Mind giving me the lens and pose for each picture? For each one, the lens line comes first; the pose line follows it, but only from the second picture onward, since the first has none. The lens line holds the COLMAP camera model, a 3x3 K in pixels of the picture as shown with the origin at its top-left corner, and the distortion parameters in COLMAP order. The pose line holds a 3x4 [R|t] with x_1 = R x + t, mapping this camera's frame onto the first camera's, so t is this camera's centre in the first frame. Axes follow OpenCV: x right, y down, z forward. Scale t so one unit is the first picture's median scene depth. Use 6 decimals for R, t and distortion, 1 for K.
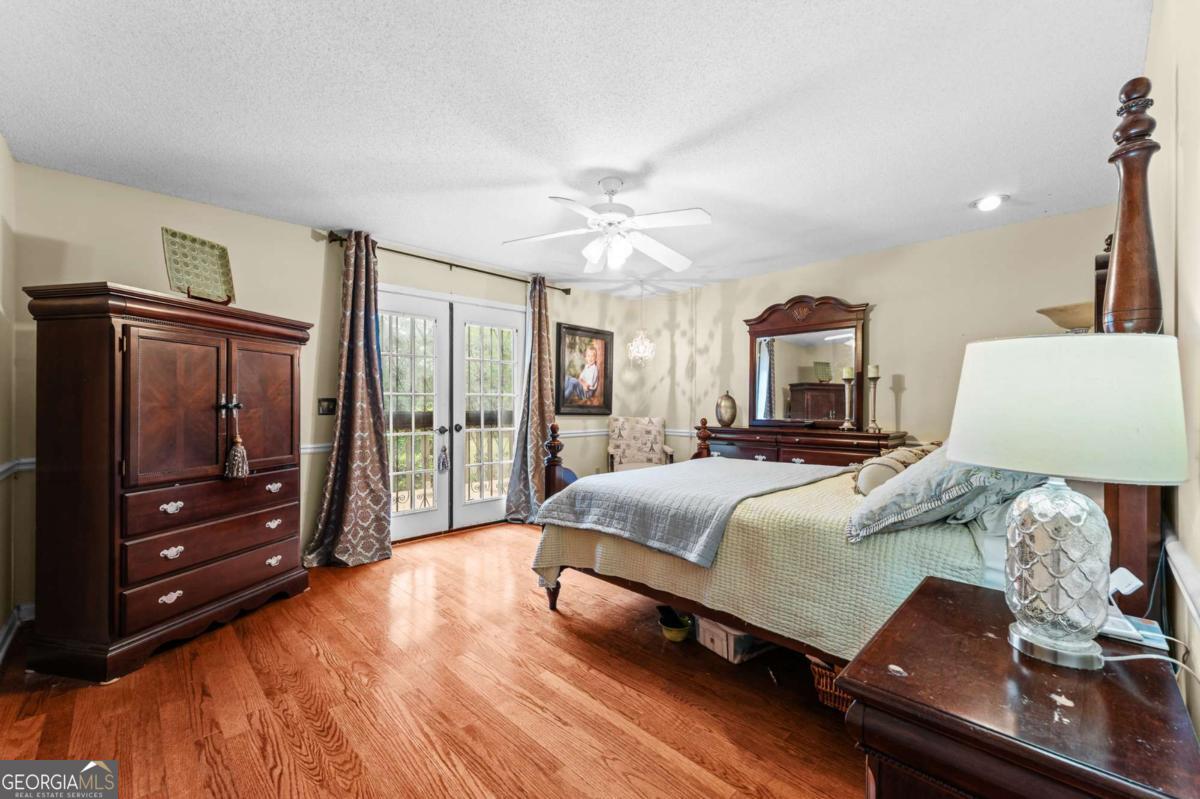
lens RADIAL K [[476.5, 0, 604.1], [0, 476.5, 401.8], [0, 0, 1]] dist [0.000233, -0.000304]
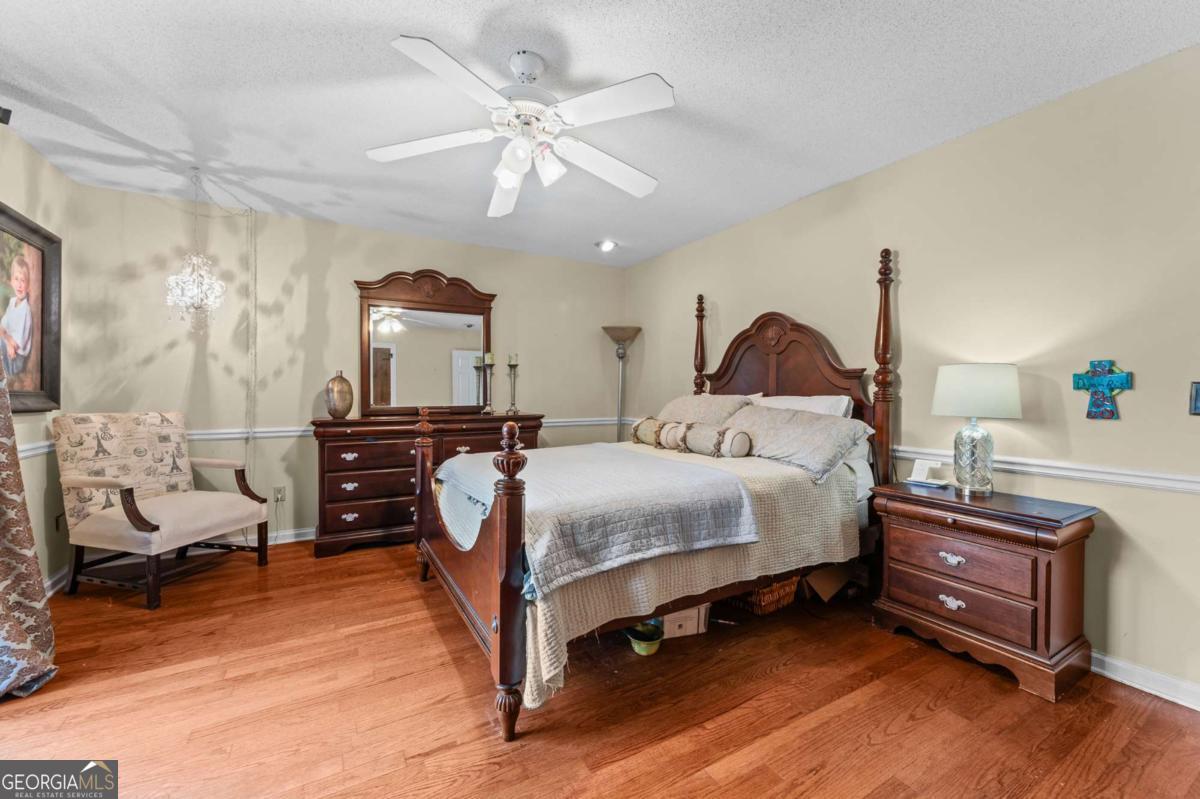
lens RADIAL K [[477.1, 0, 600.1], [0, 477.1, 394.4], [0, 0, 1]] dist [0.000015, -0.000137]
pose [[0.271518, -0.011321, 0.962367, -0.346967], [-0.006719, 0.999884, 0.013658, 0.000936], [-0.962410, -0.010175, 0.271411, 0.400974]]
